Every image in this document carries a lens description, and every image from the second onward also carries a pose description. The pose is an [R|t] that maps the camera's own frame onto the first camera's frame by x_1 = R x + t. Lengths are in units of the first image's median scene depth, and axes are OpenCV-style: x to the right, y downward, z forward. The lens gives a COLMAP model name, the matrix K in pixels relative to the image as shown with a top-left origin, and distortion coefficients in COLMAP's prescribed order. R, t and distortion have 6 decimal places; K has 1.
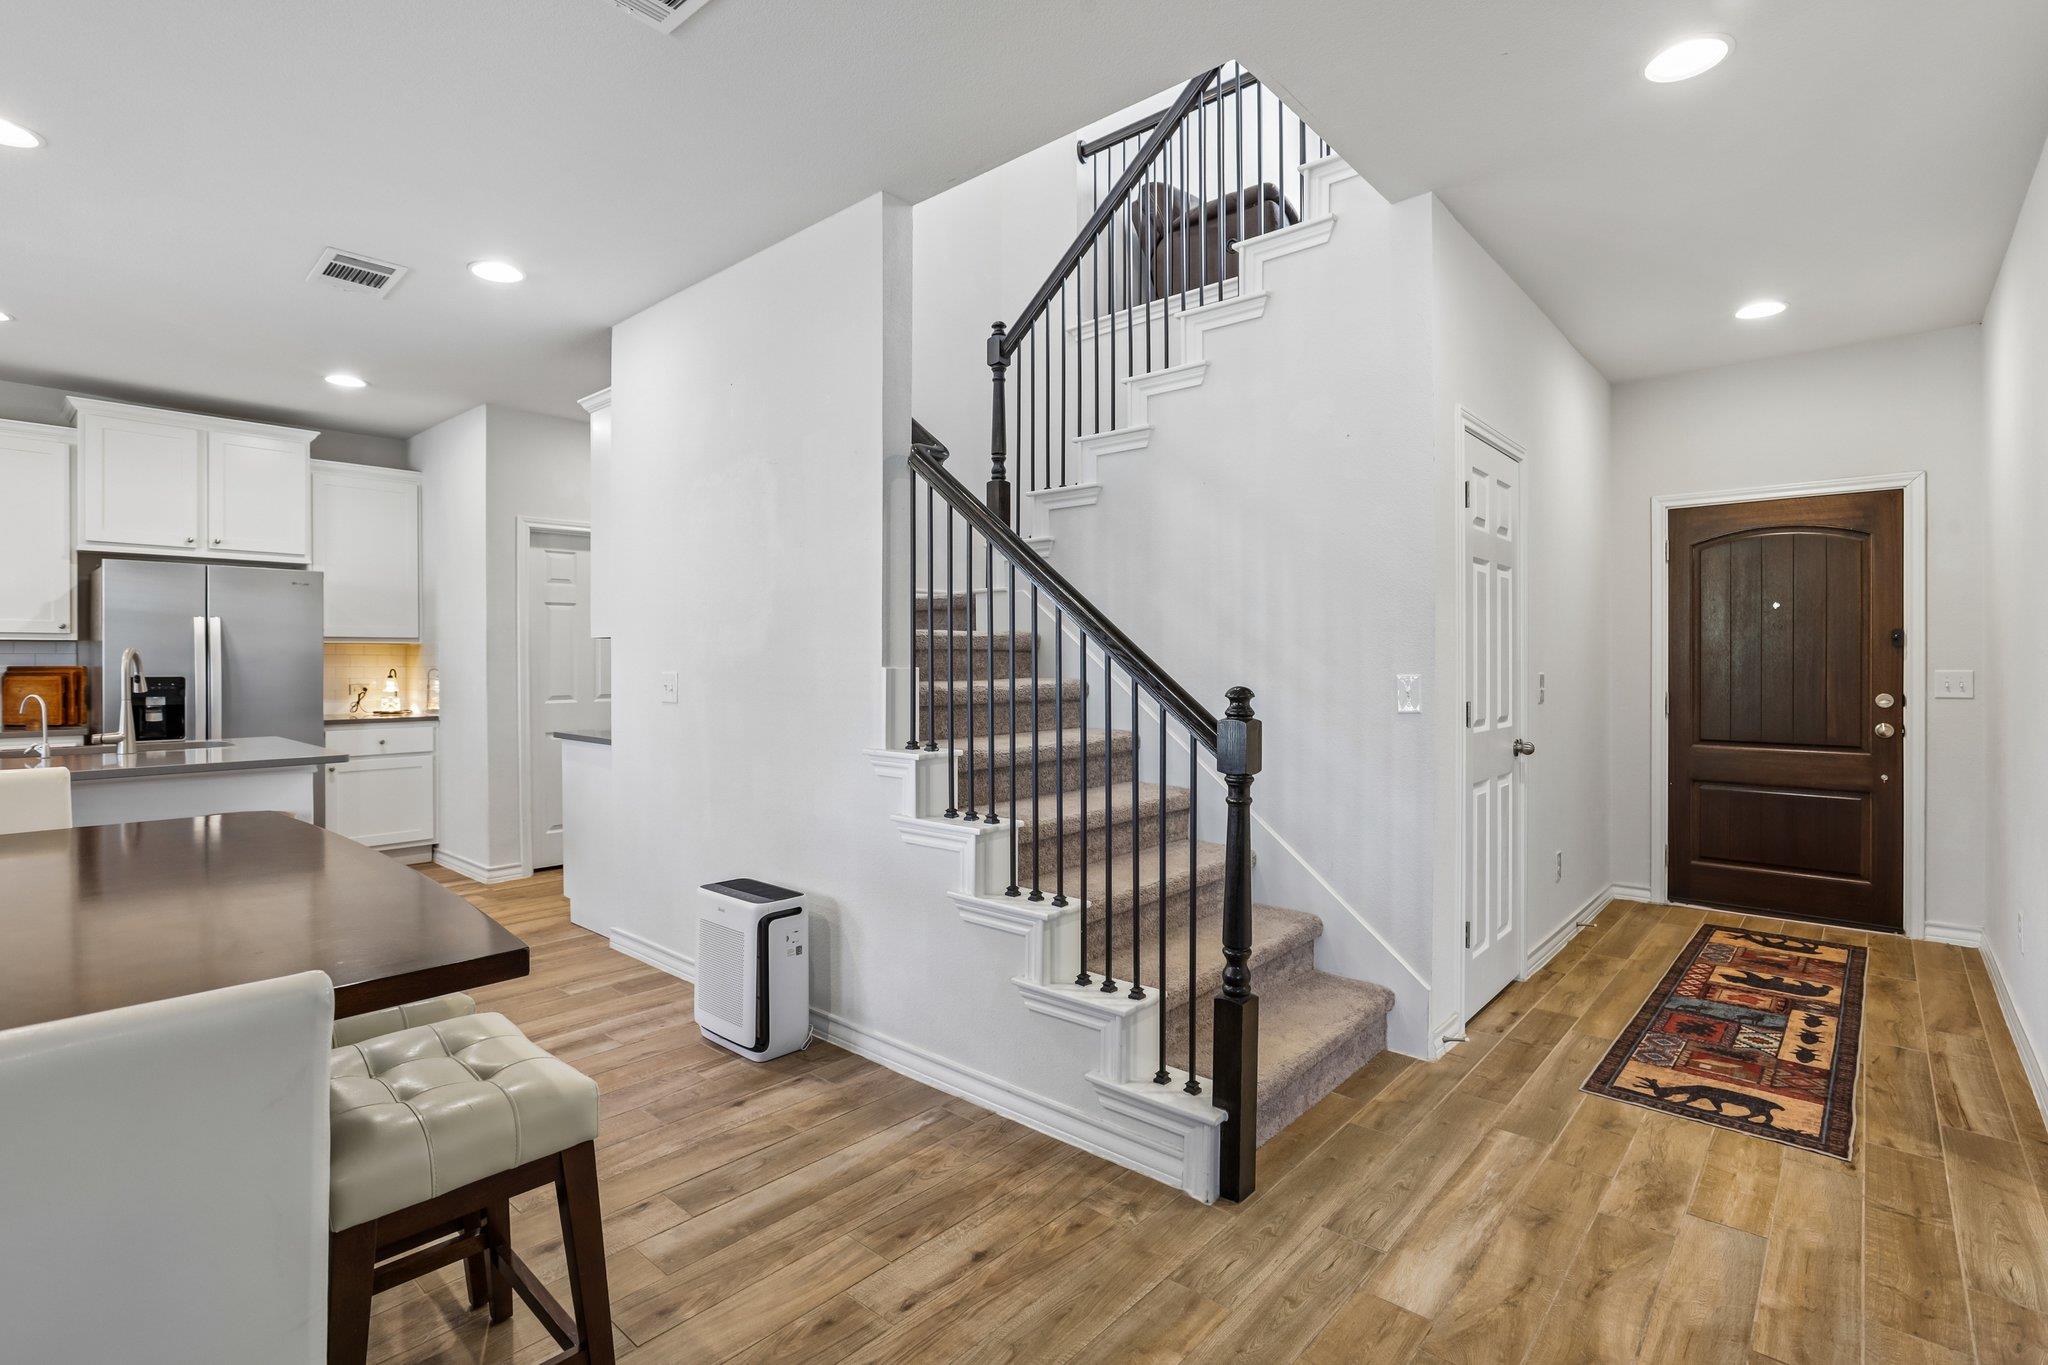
lens RADIAL K [[965.3, 0, 1028.4], [0, 965.3, 668.7], [0, 0, 1]] dist [-0.034962, 0.018109]
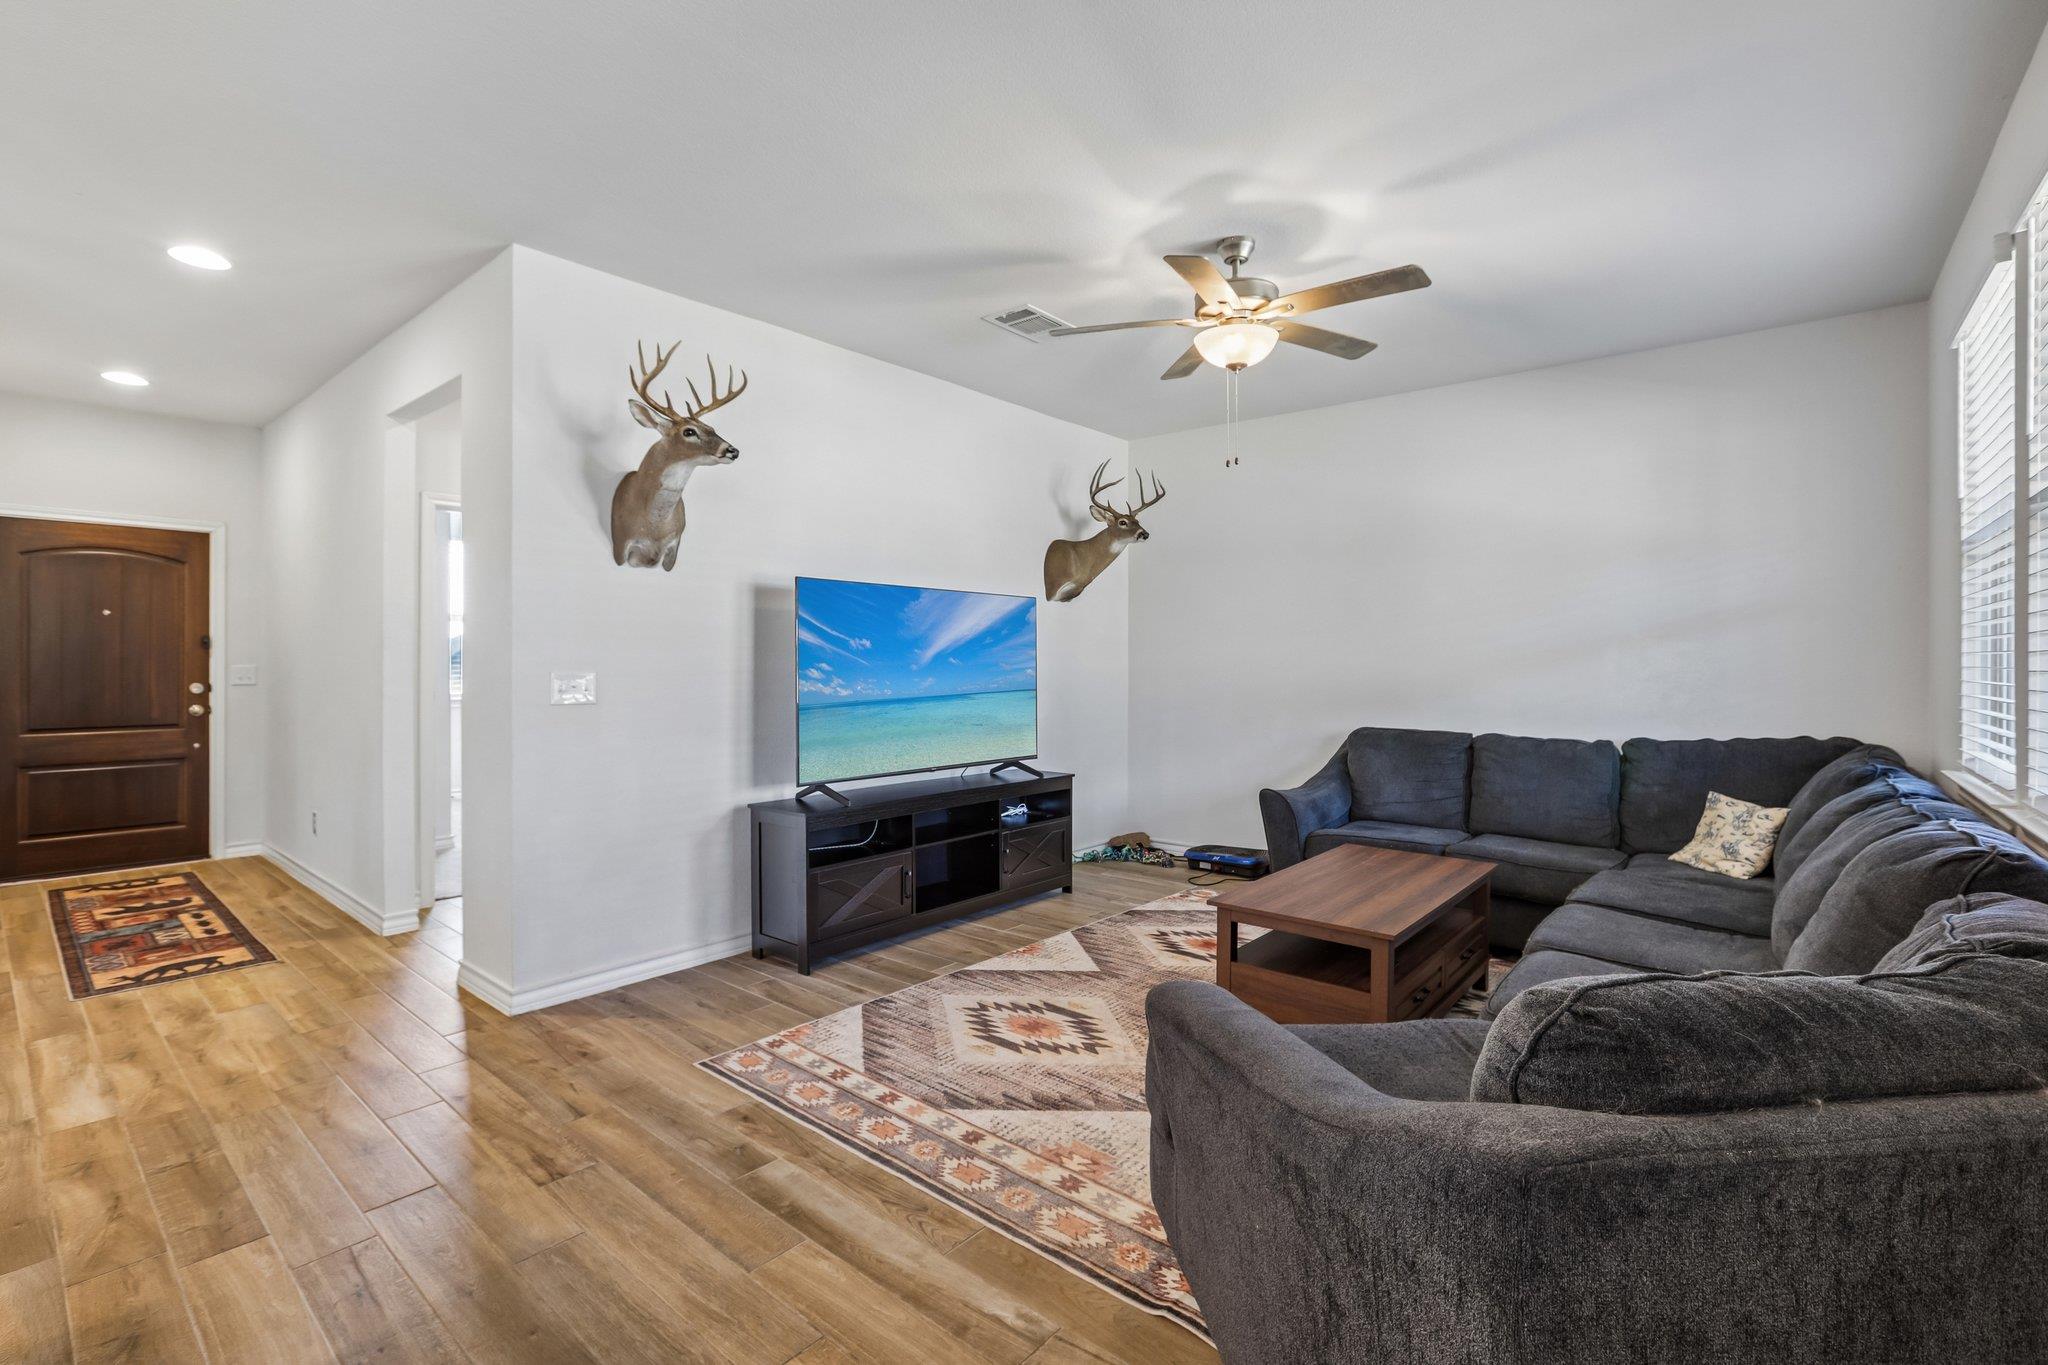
lens RADIAL K [[919.9, 0, 1025.4], [0, 919.9, 663.1], [0, 0, 1]] dist [-0.030130, 0.012220]
pose [[-0.023655, -0.002462, 0.999717, -0.477818], [0.006019, 0.999978, 0.002606, 0.001963], [-0.999702, 0.006079, -0.023639, -0.171593]]
